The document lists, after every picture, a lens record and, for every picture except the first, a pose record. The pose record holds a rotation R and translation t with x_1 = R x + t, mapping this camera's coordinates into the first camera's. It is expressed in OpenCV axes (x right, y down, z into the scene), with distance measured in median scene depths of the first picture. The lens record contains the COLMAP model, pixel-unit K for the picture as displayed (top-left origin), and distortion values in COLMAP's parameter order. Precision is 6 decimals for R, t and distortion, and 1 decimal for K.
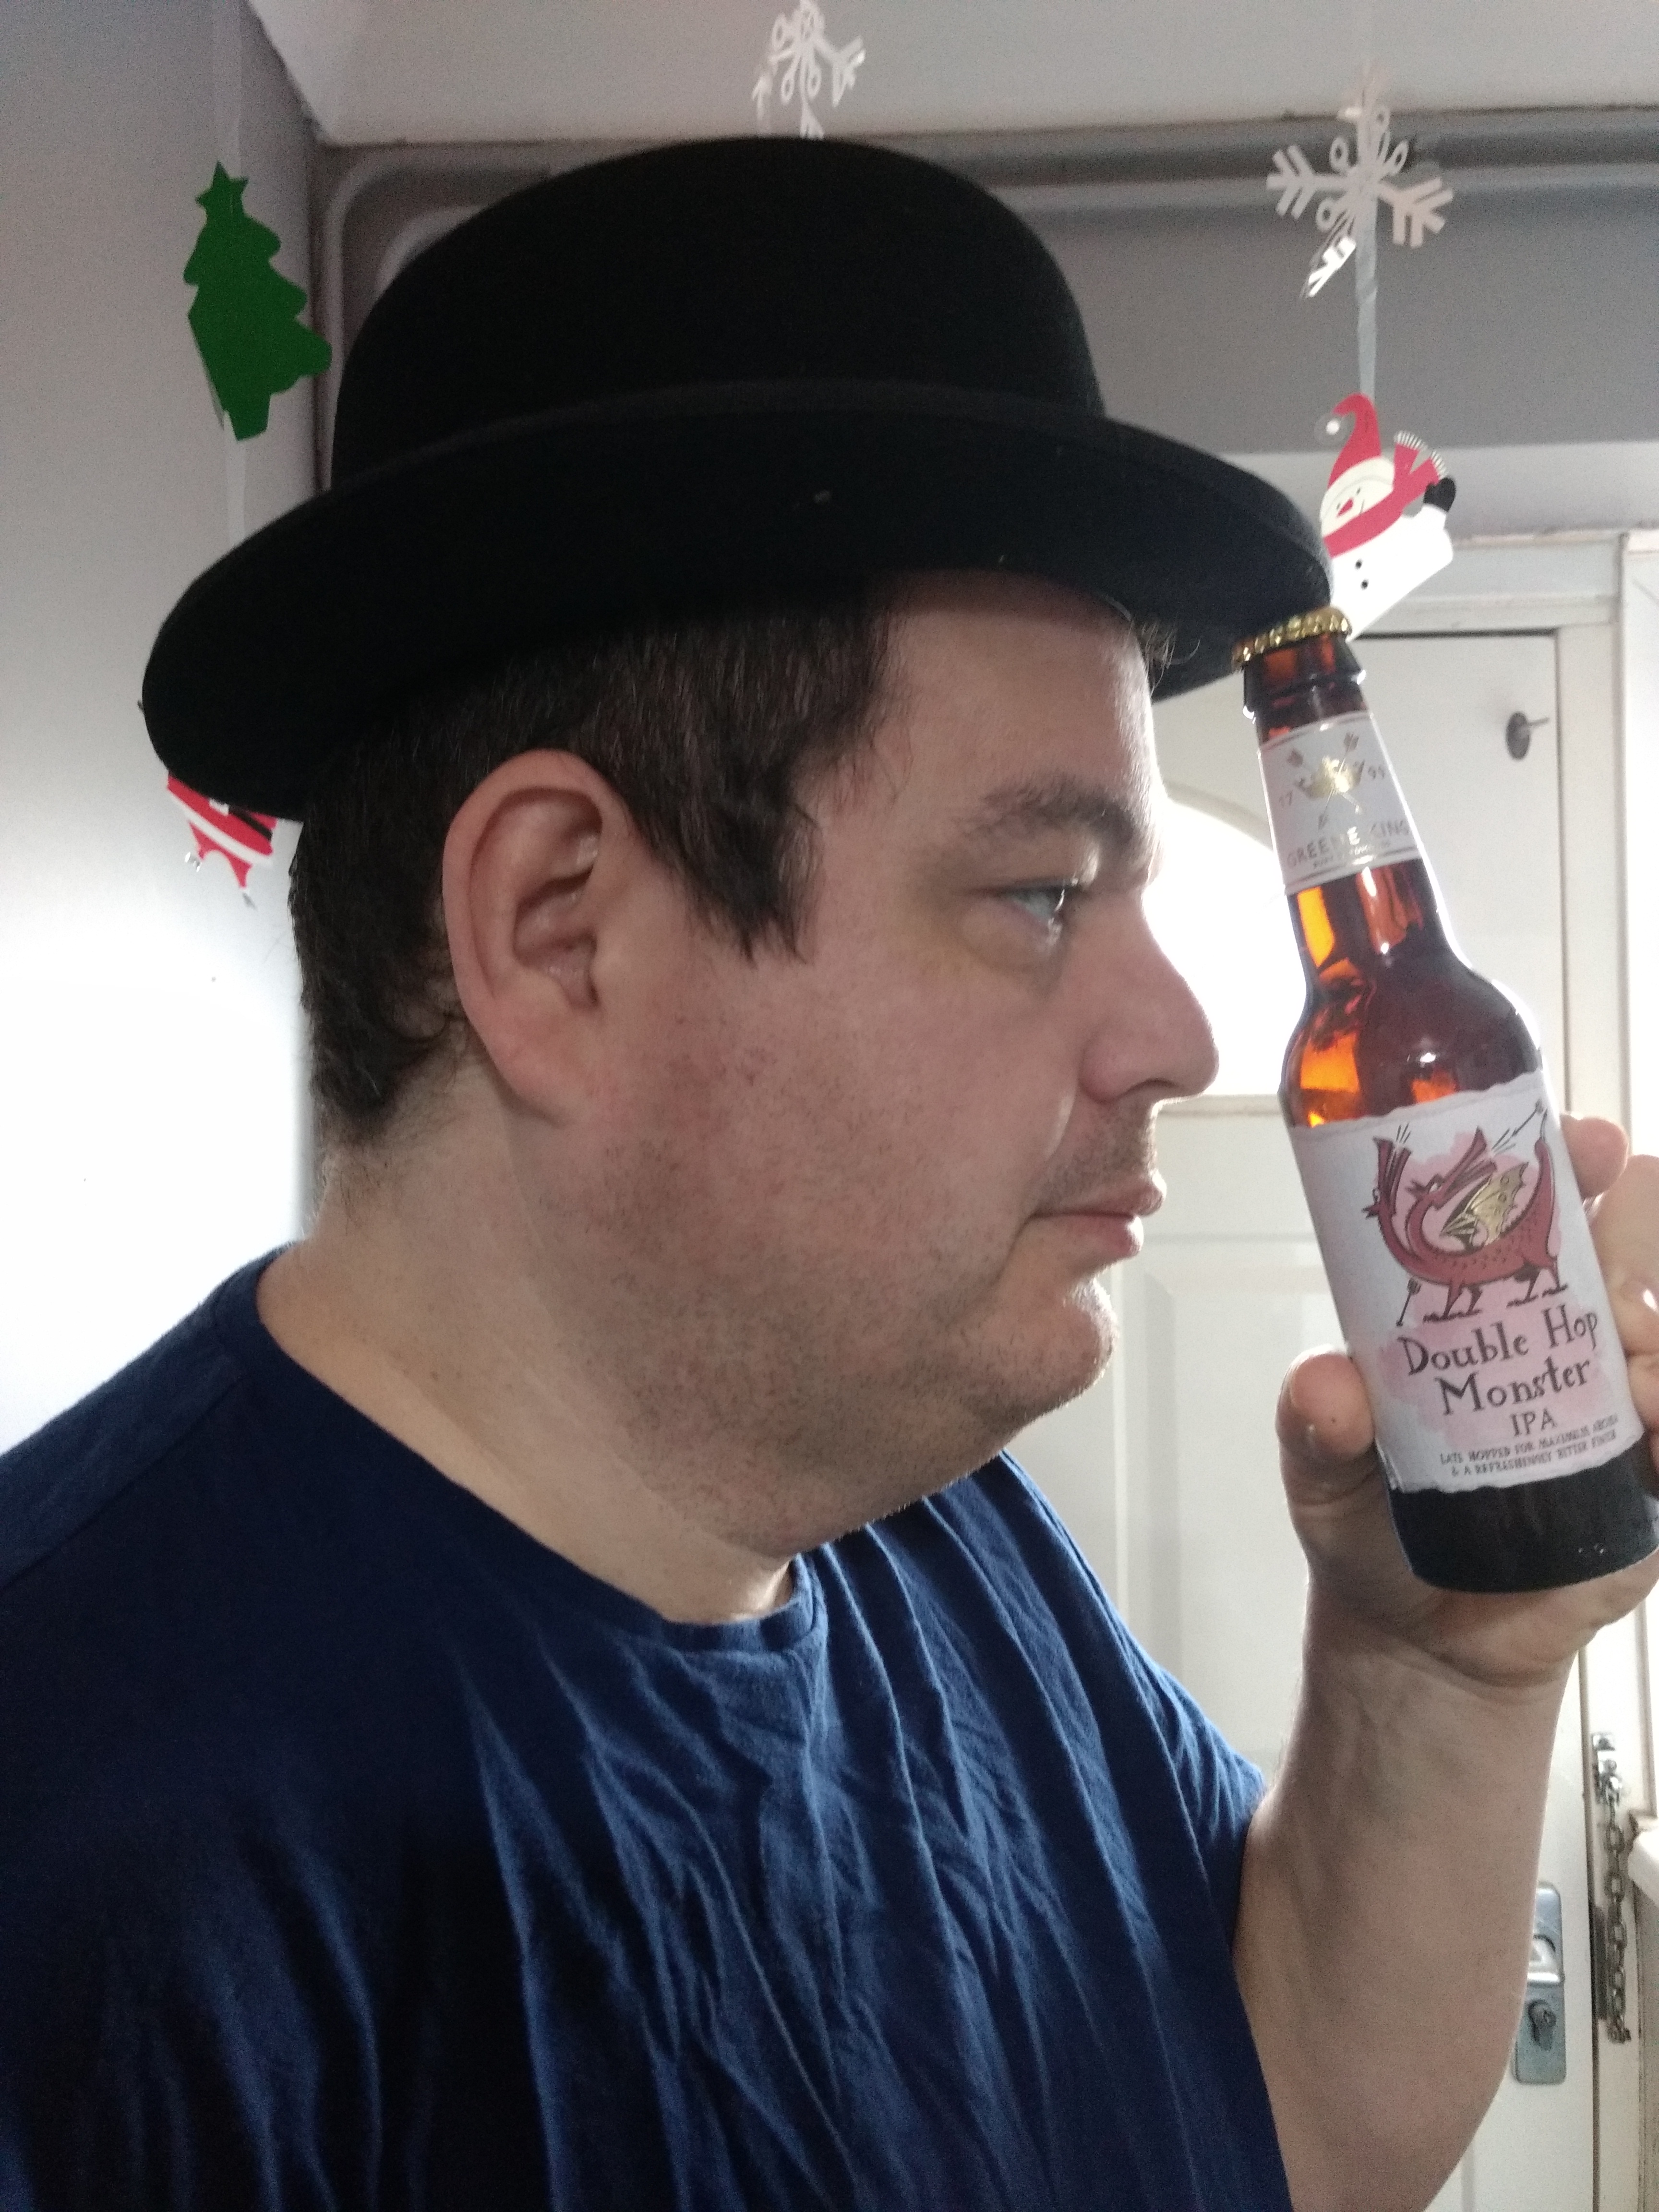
lens RADIAL K [[1709.7, 0, 836.1], [0, 1709.7, 1117.5], [0, 0, 1]] dist [-0.002215, 0.030941]
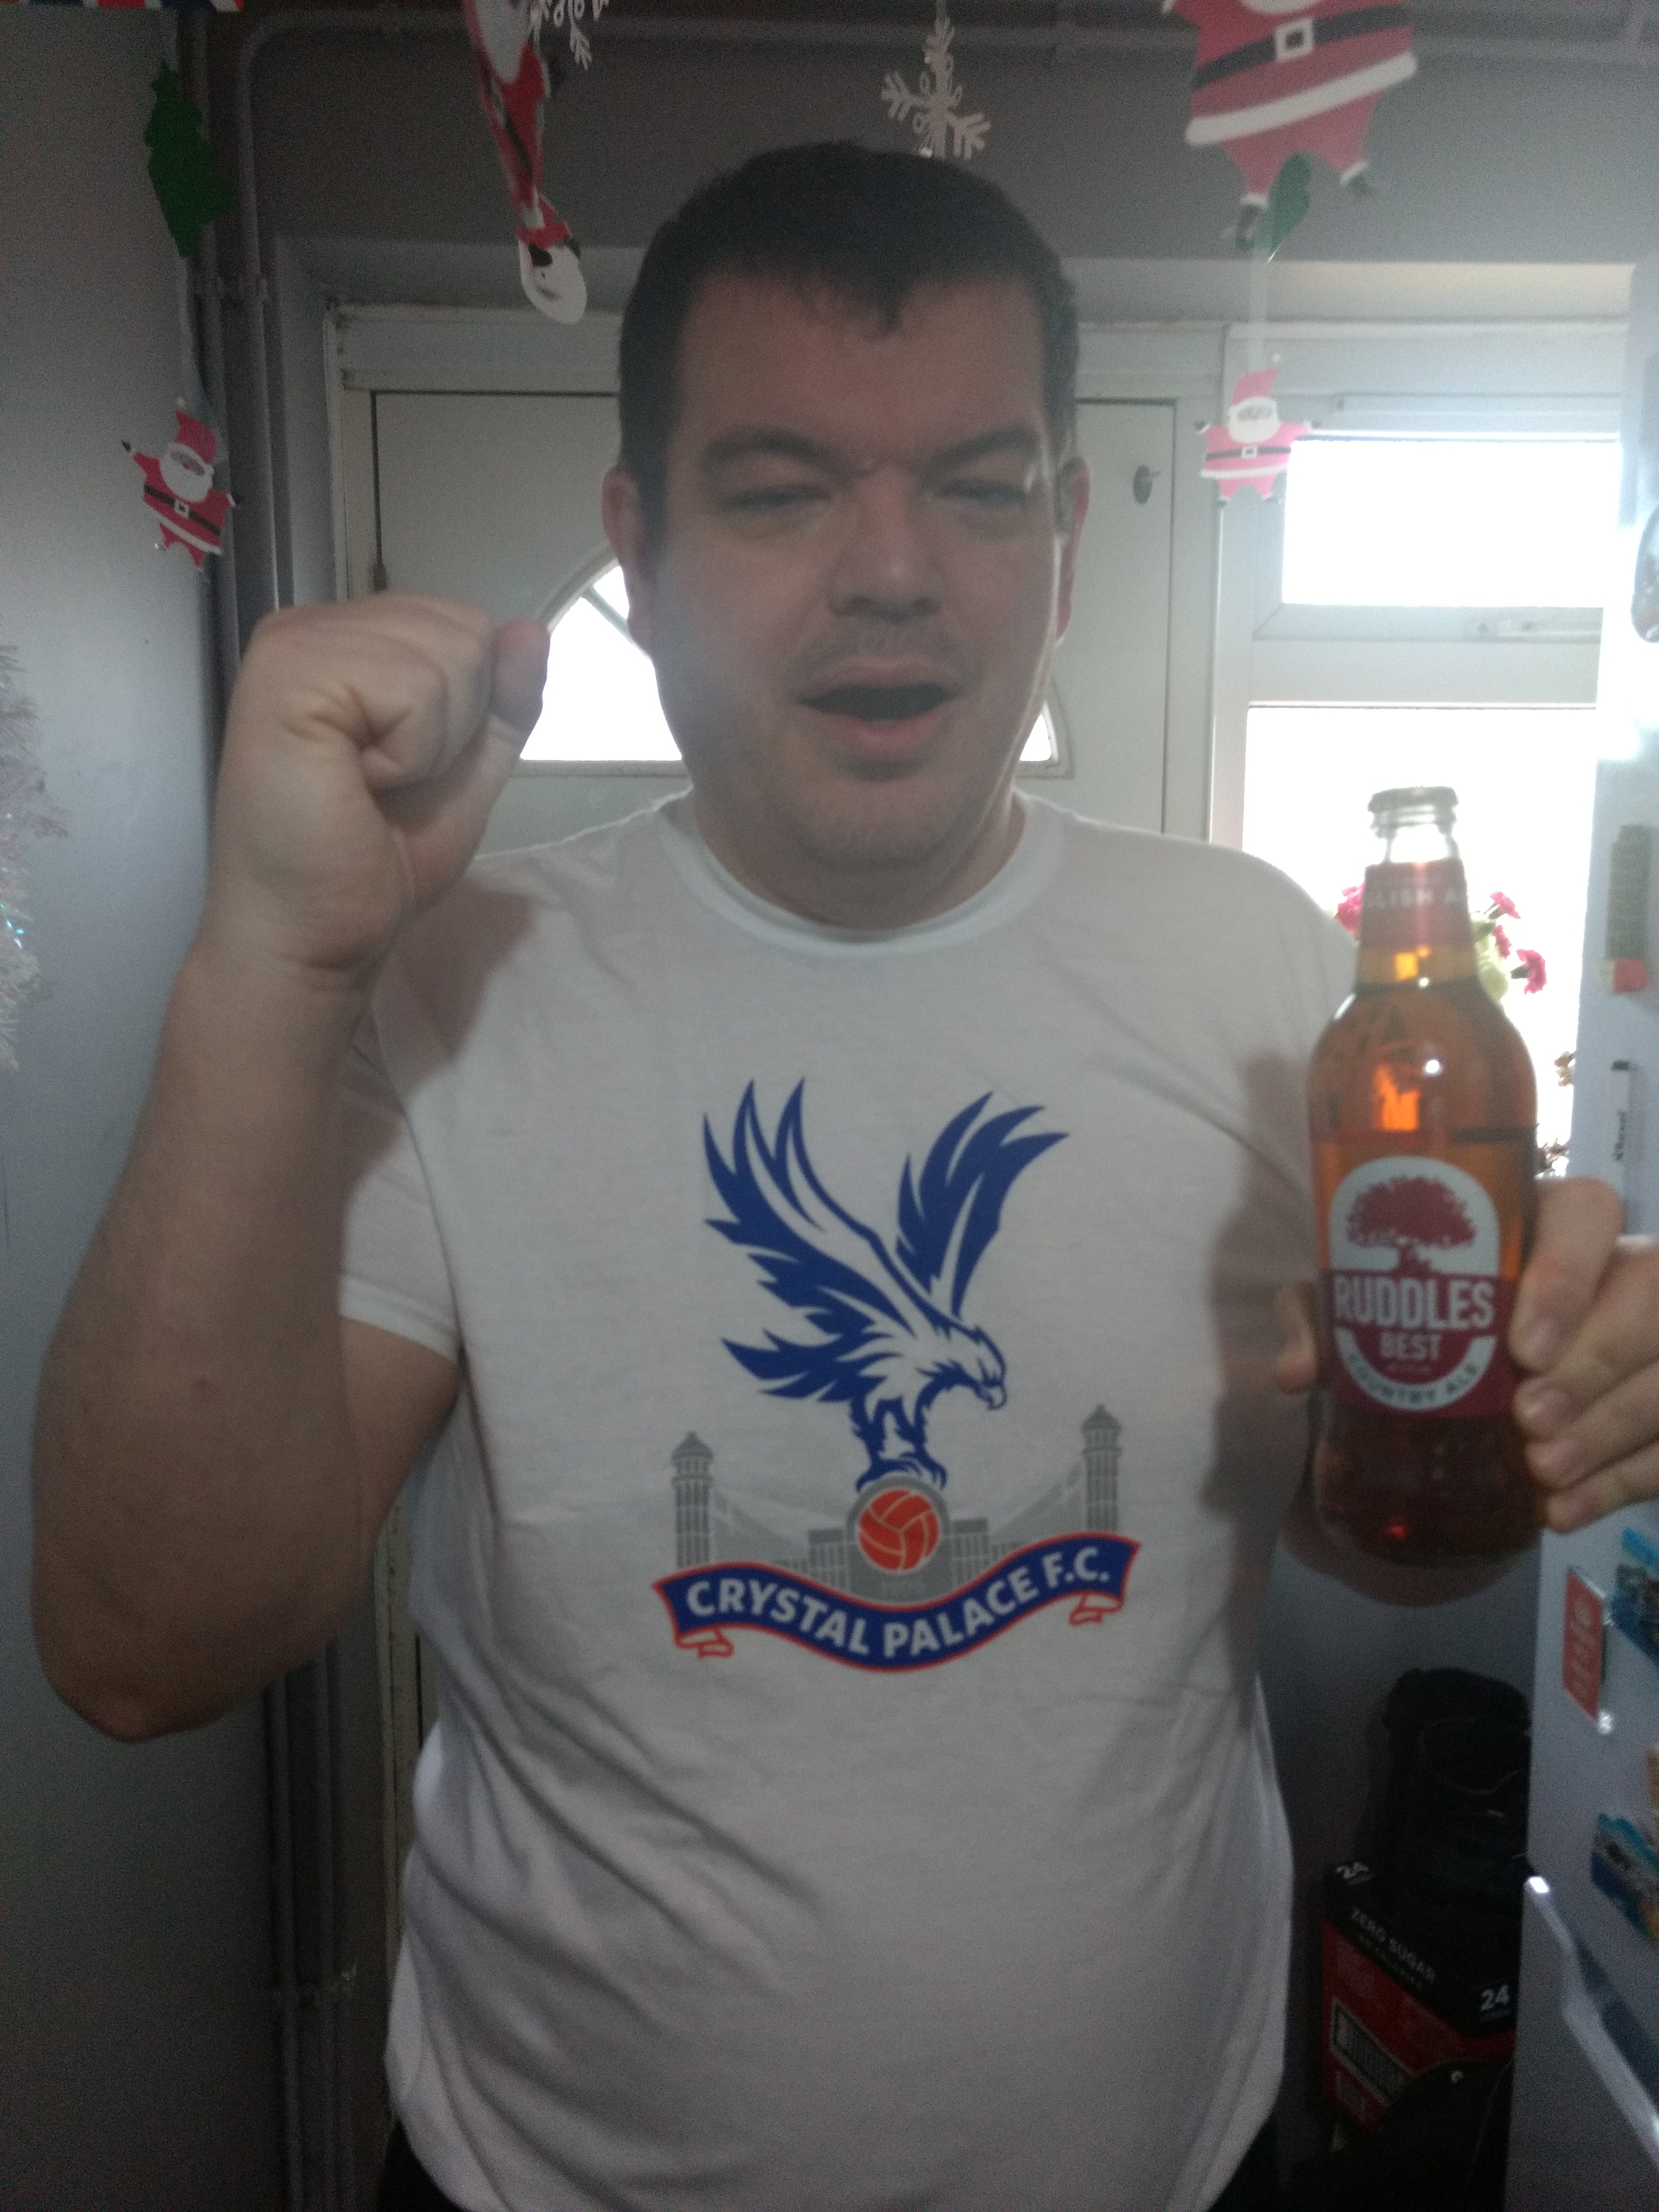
lens RADIAL K [[1709.7, 0, 831.7], [0, 1709.7, 1109.1], [0, 0, 1]] dist [-0.002215, 0.030941]
pose [[0.995255, -0.002340, 0.097268, 0.037298], [-0.012097, 0.988977, 0.147572, 0.062206], [-0.096541, -0.148048, 0.984257, -0.354373]]
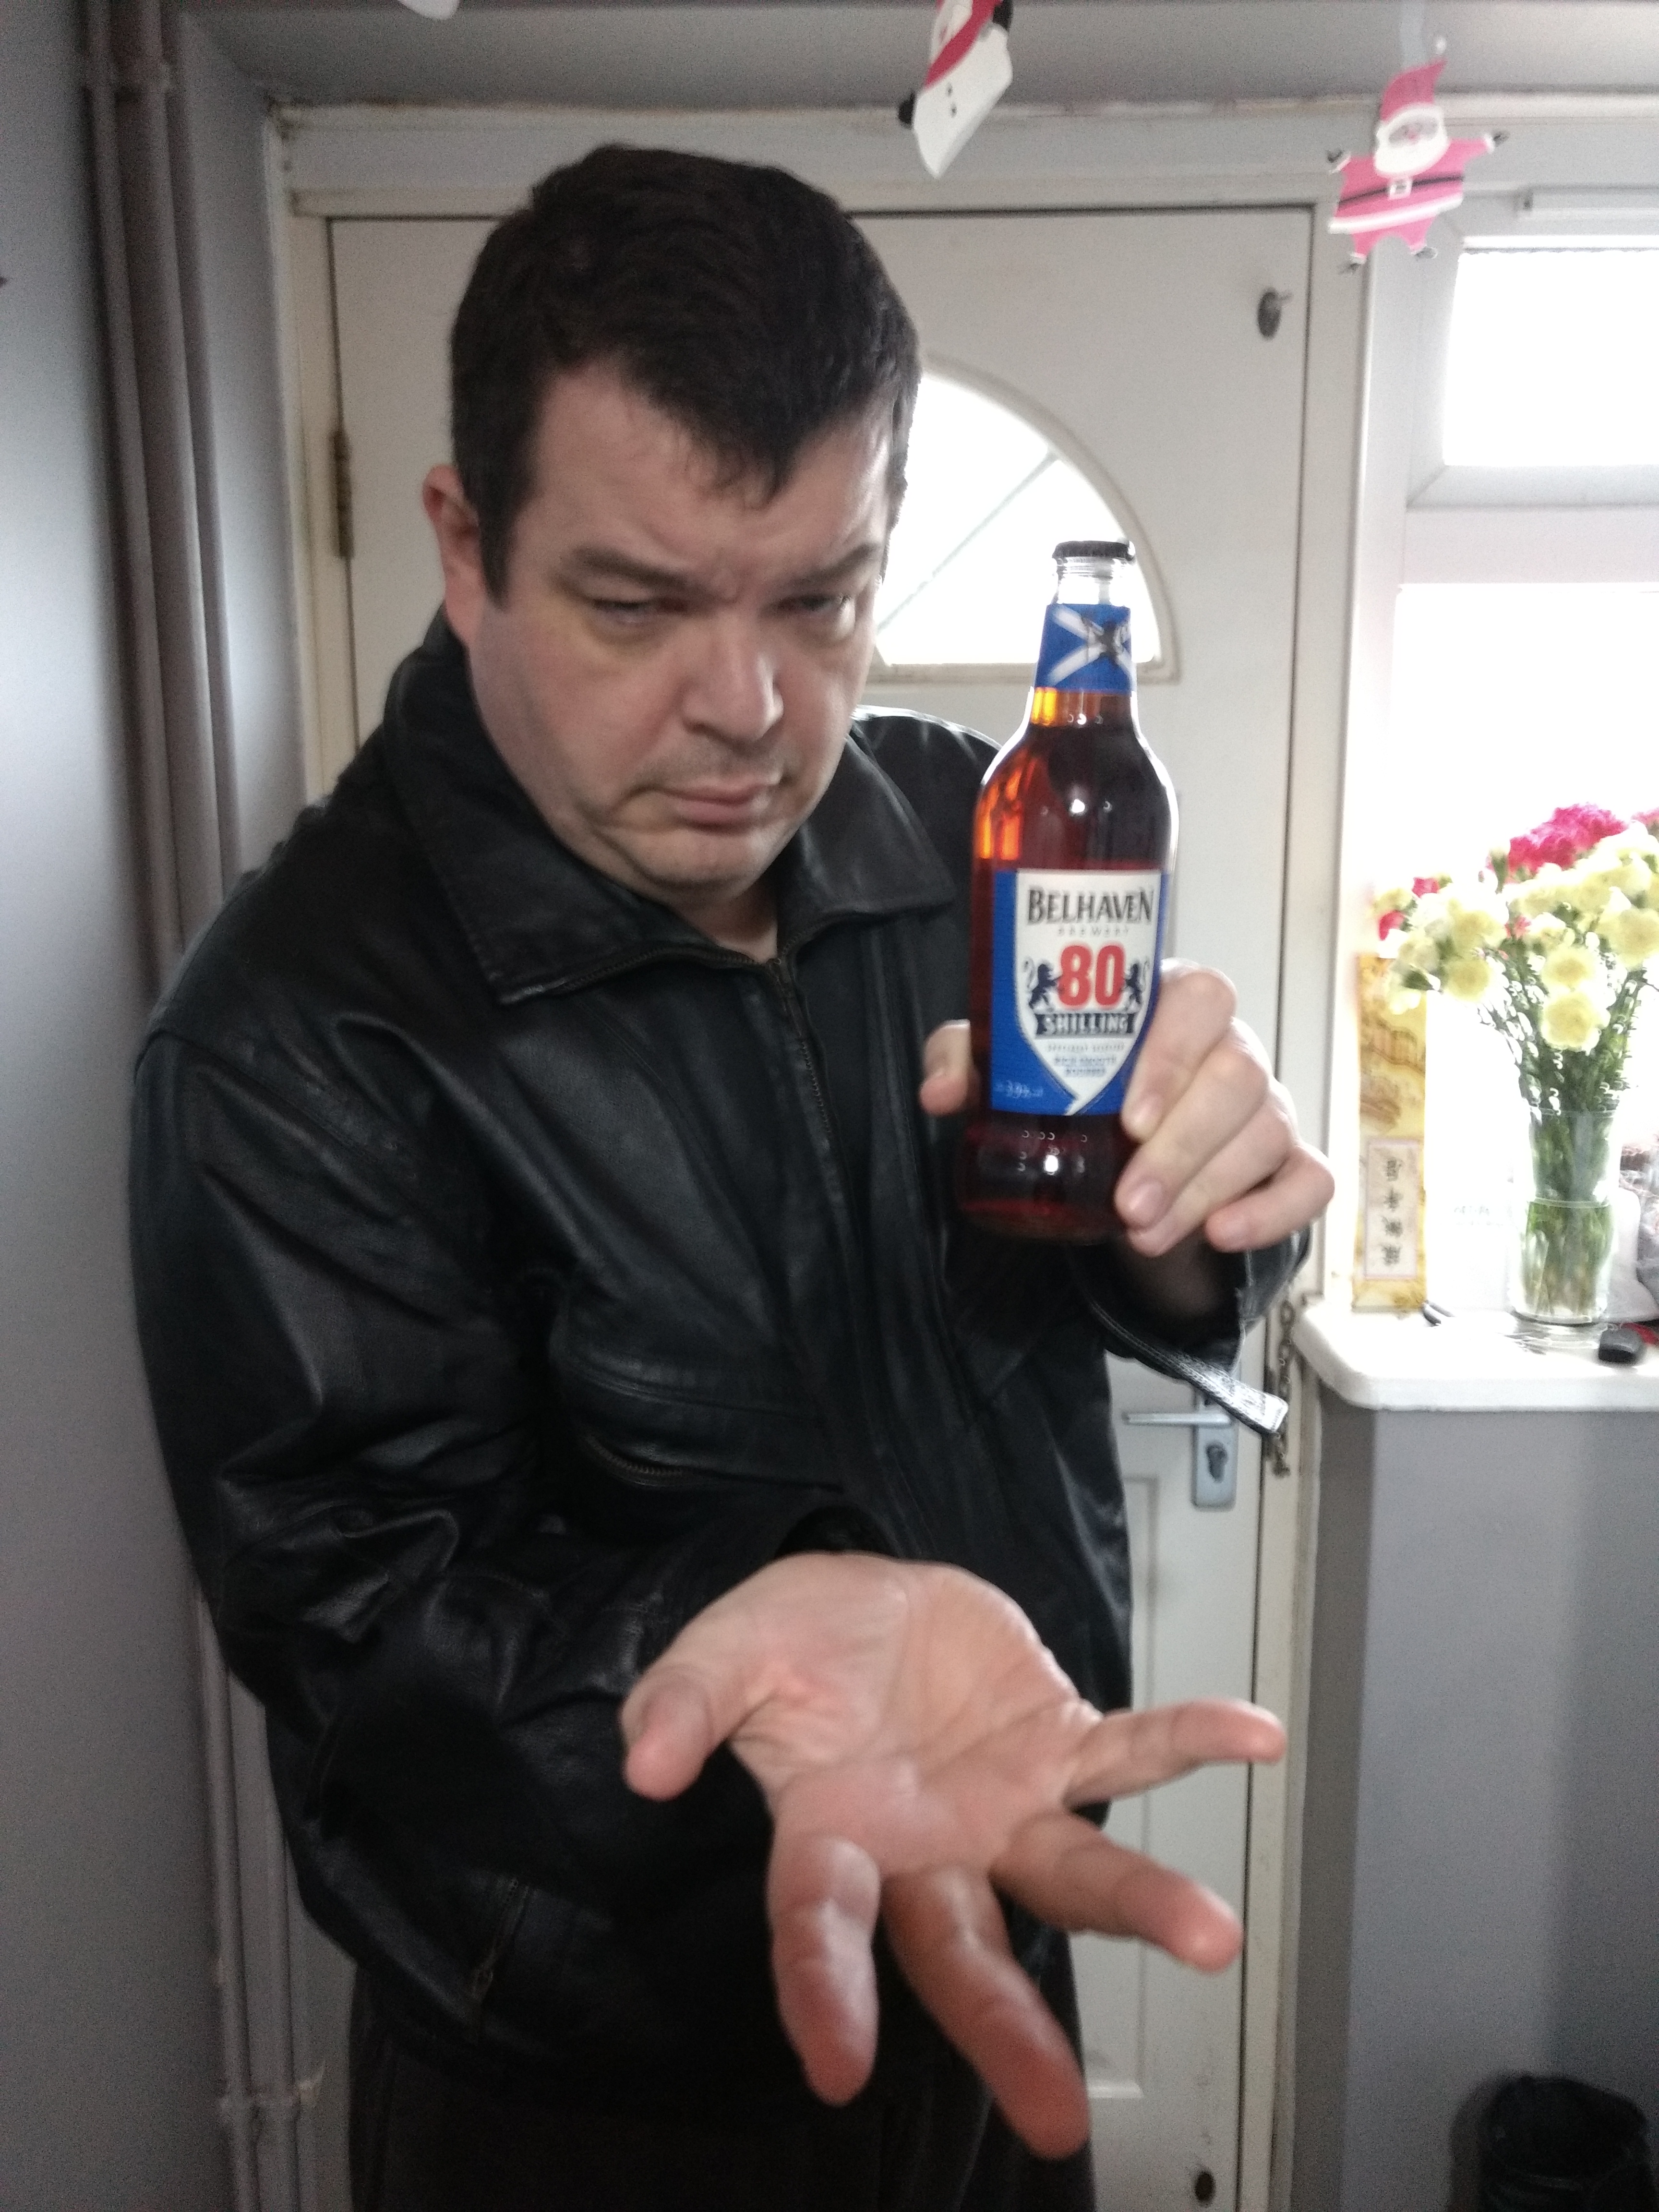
lens RADIAL K [[1709.7, 0, 839.7], [0, 1709.7, 1100.2], [0, 0, 1]] dist [-0.002215, 0.030941]
pose [[0.999777, 0.004678, 0.020576, 0.124679], [-0.008282, 0.983866, 0.178714, 0.071055], [-0.019408, -0.178845, 0.983686, -0.120796]]
